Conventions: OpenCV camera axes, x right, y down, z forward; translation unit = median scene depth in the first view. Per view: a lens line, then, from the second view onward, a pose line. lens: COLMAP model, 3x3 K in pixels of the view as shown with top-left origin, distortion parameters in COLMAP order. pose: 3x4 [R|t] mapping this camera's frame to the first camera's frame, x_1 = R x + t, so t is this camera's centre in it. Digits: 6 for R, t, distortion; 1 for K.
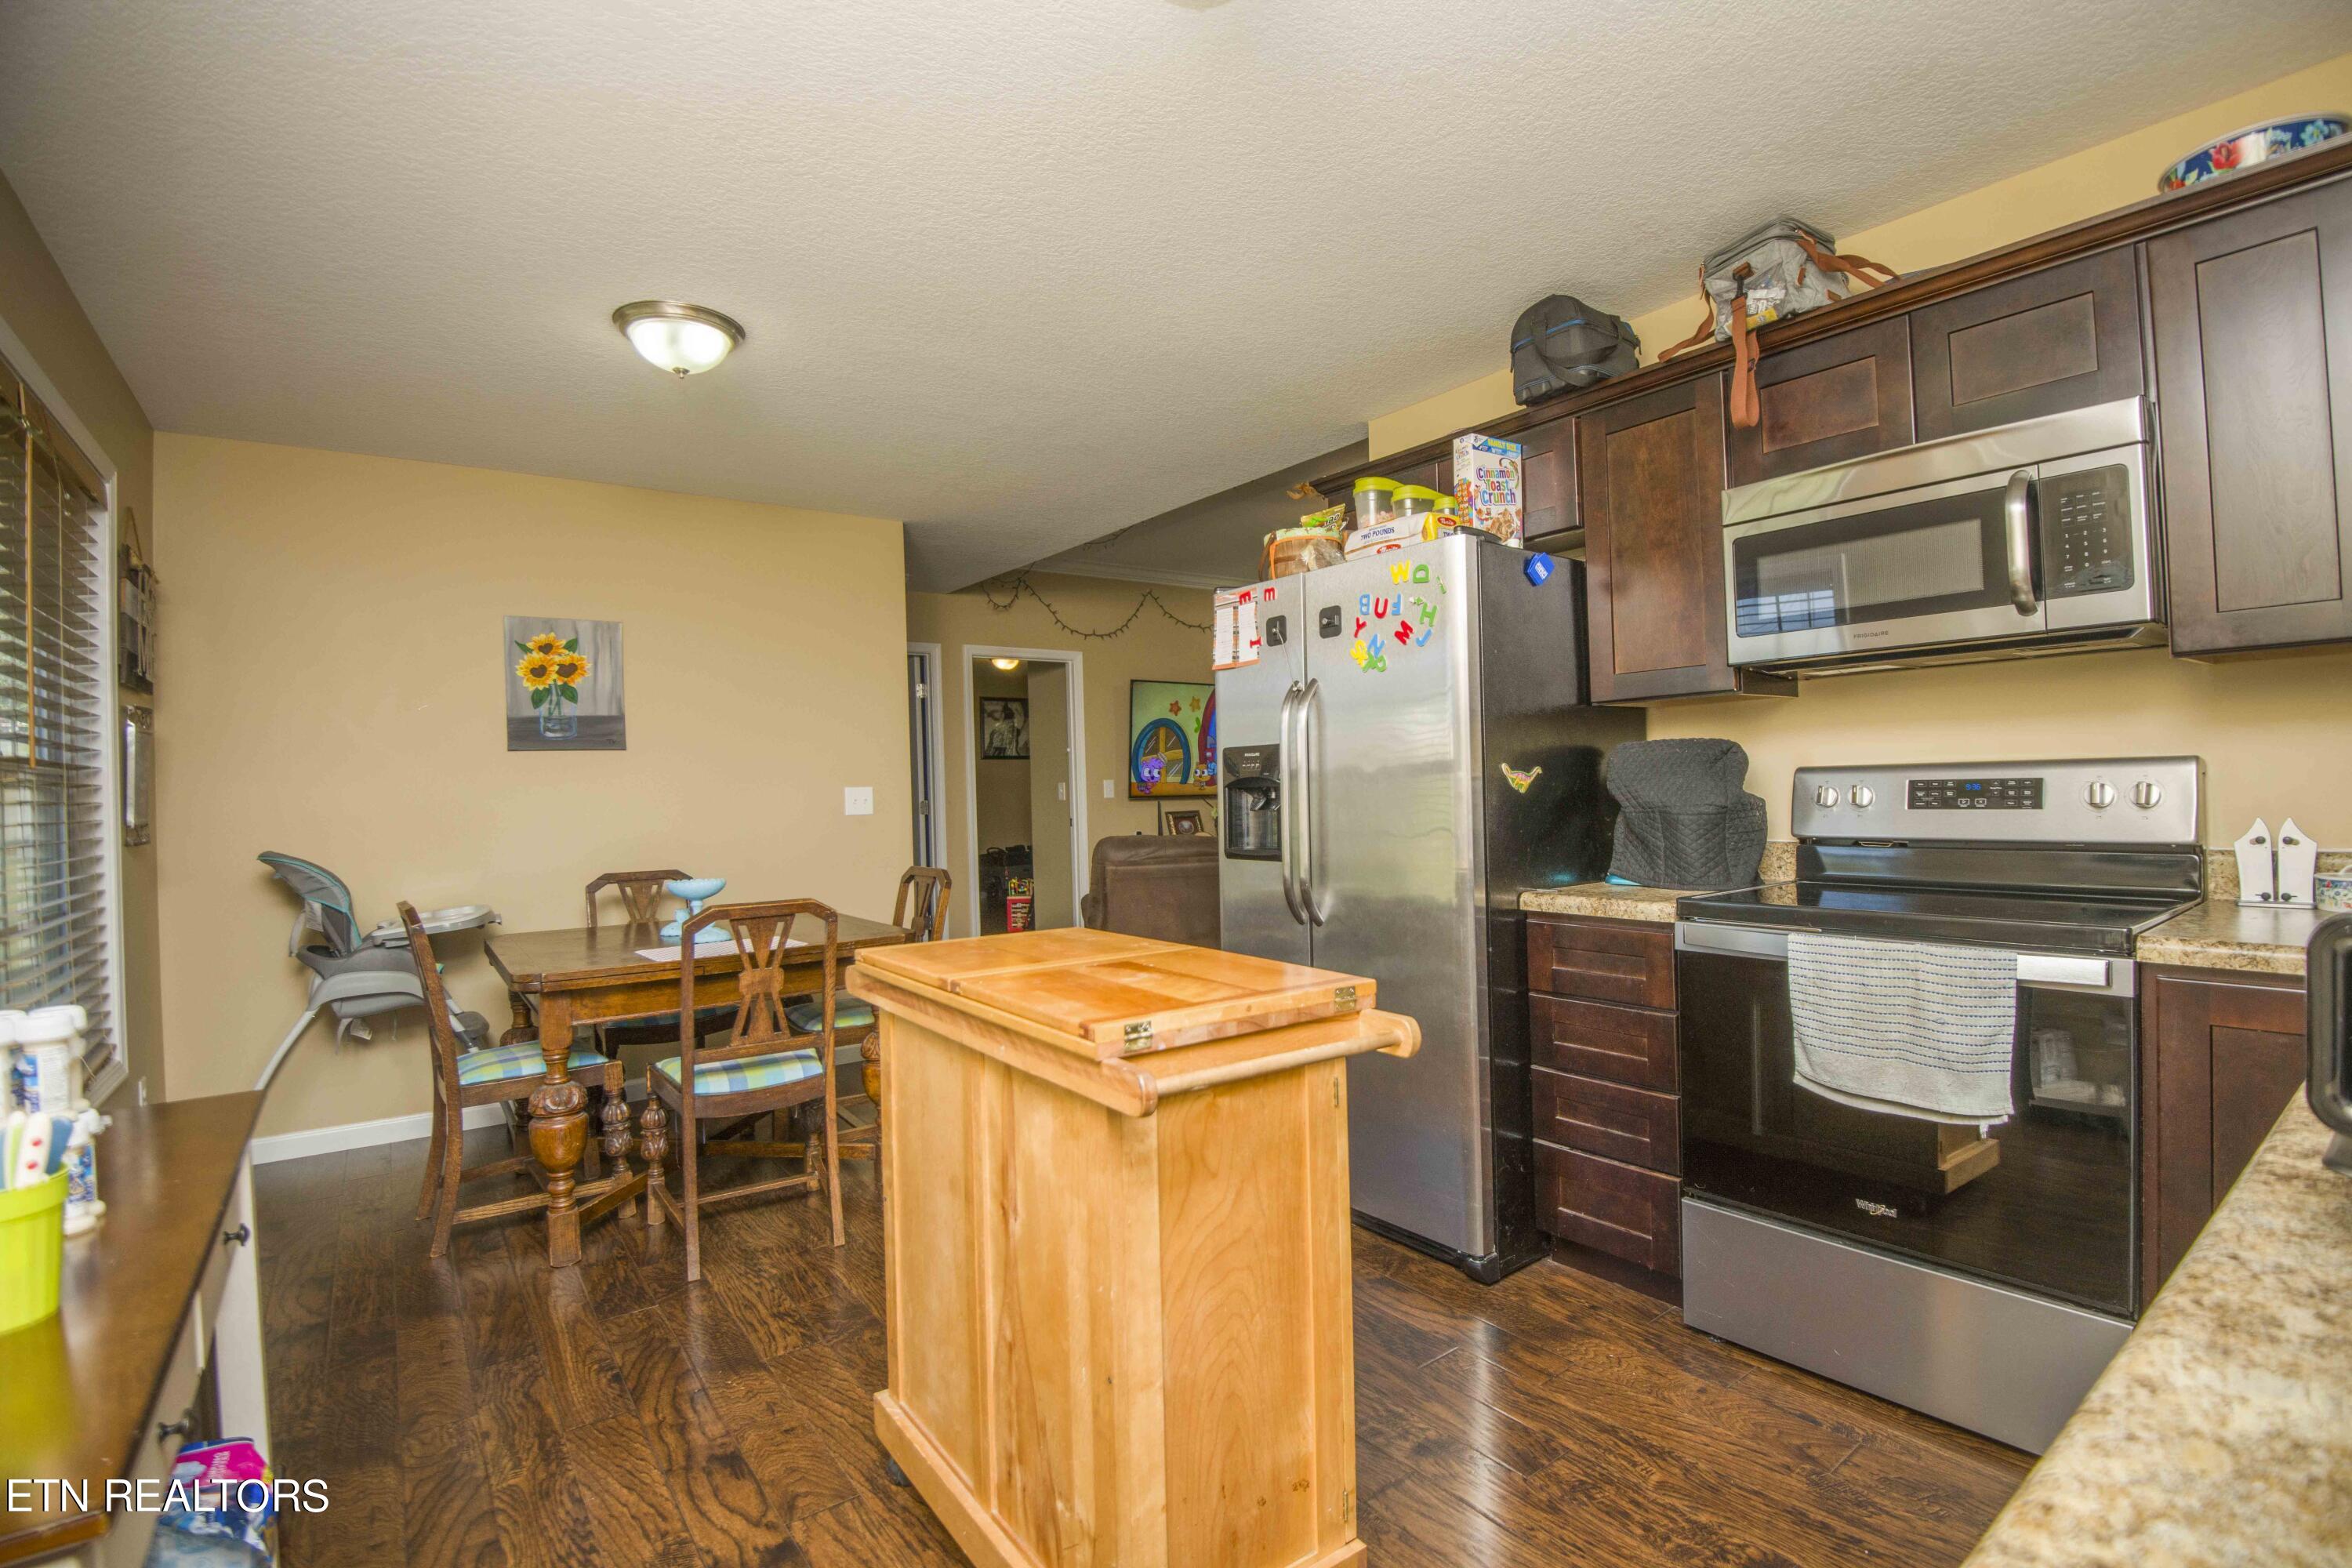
lens RADIAL K [[1075.2, 0, 1178.9], [0, 1075.2, 774.9], [0, 0, 1]] dist [-0.005934, -0.012349]
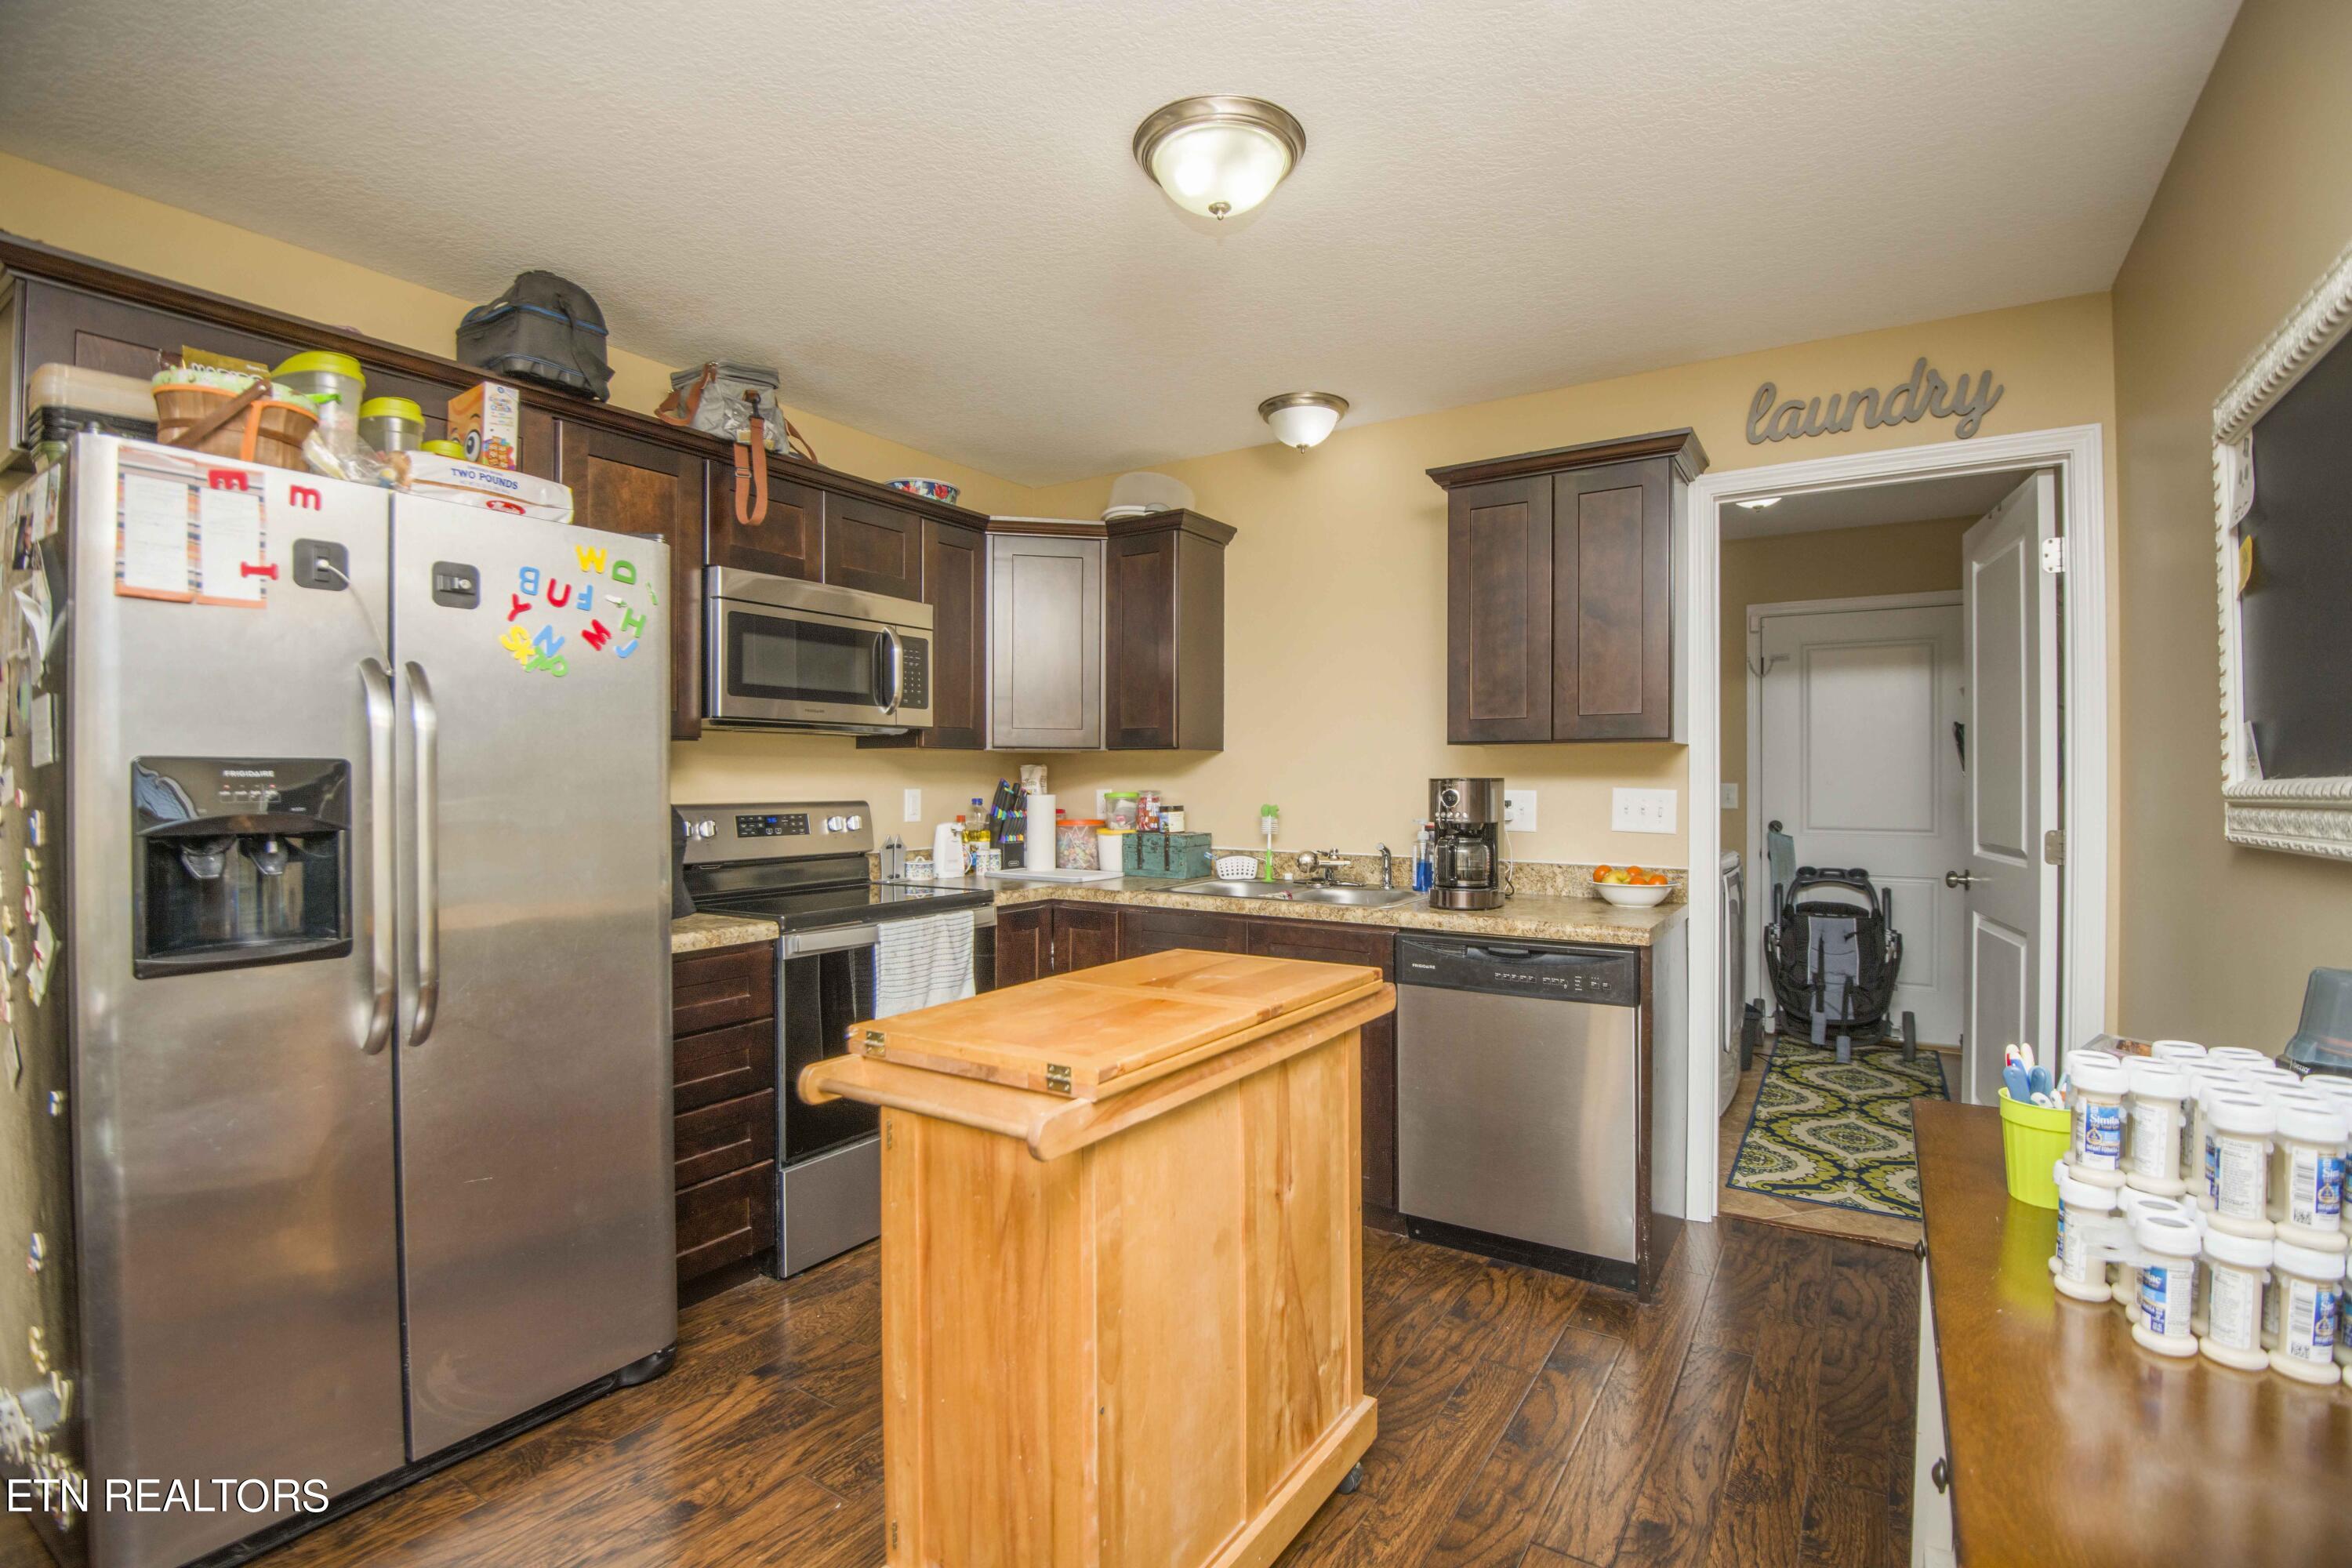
lens RADIAL K [[1057.9, 0, 1171.1], [0, 1057.9, 781.5], [0, 0, 1]] dist [-0.016227, -0.017178]
pose [[-0.326482, 0.026995, 0.944818, -0.621659], [0.002192, 0.999611, -0.027803, 0.000397], [-0.945201, -0.007006, -0.326415, 0.784412]]
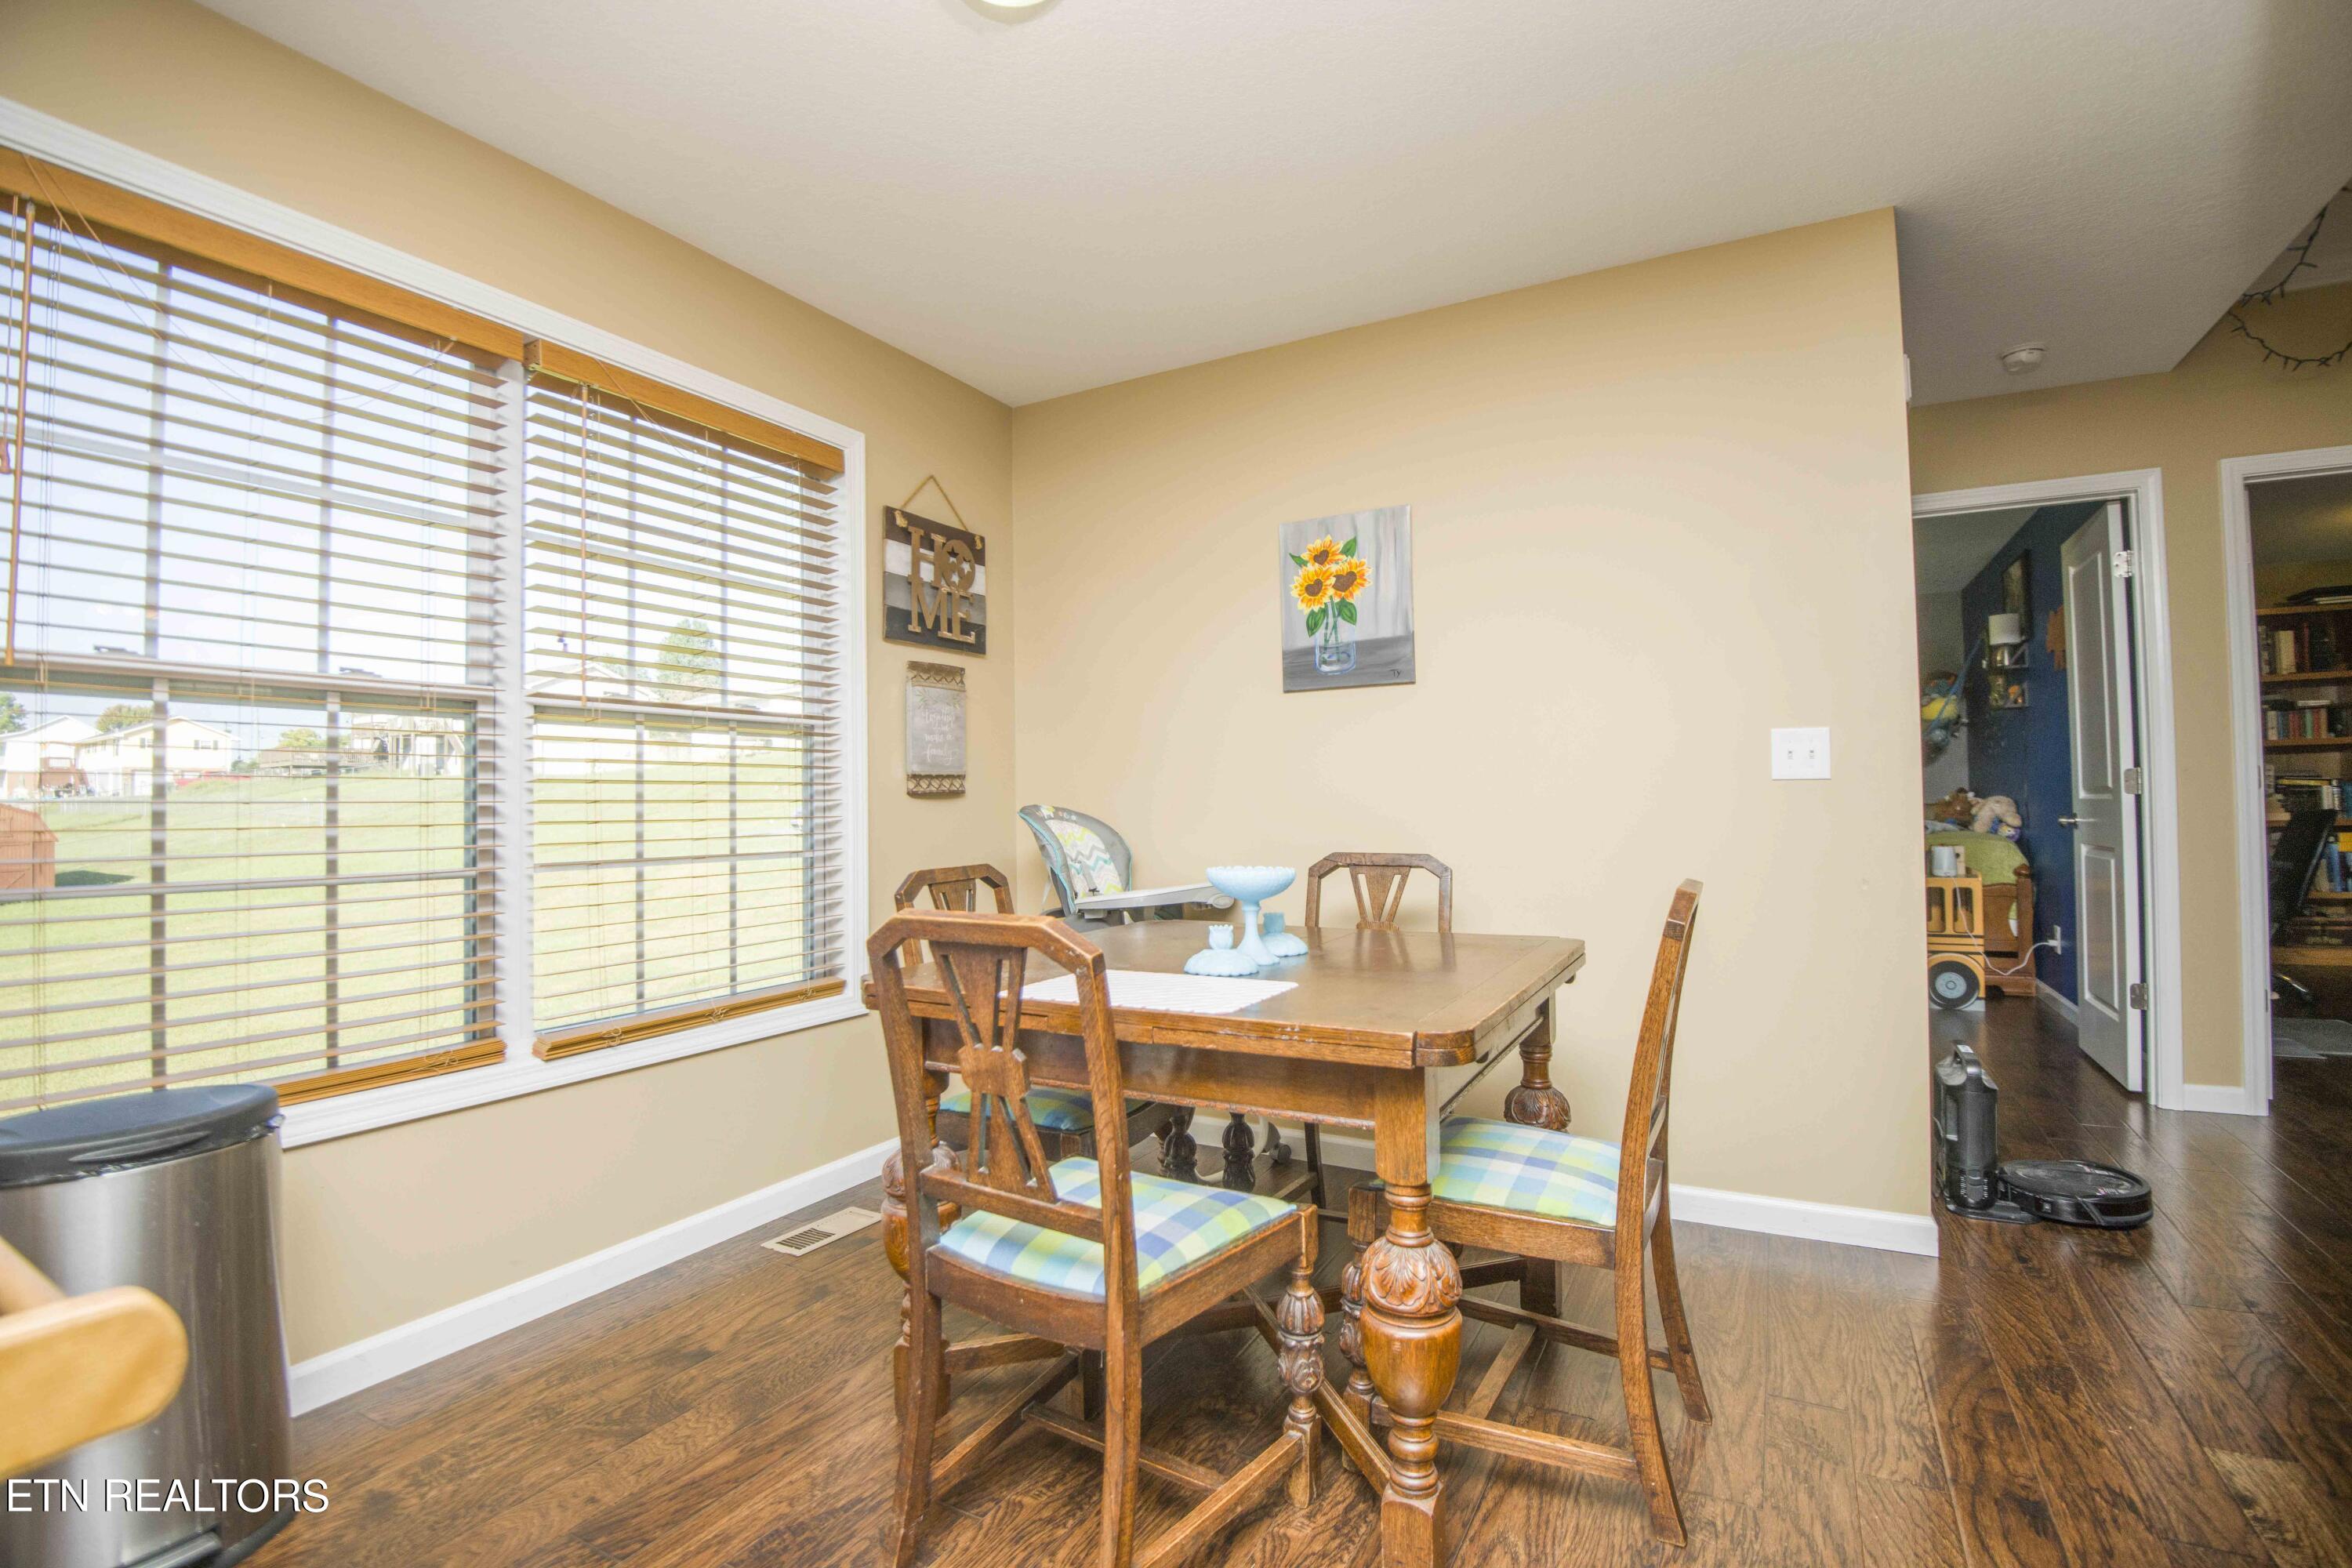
lens RADIAL K [[1067.5, 0, 1175.0], [0, 1067.5, 779.9], [0, 0, 1]] dist [0.000720, -0.024661]
pose [[0.405377, 0.002466, -0.914146, 0.098476], [0.010088, 0.999923, 0.007171, 0.051397], [0.914094, -0.012129, 0.405321, 0.851873]]
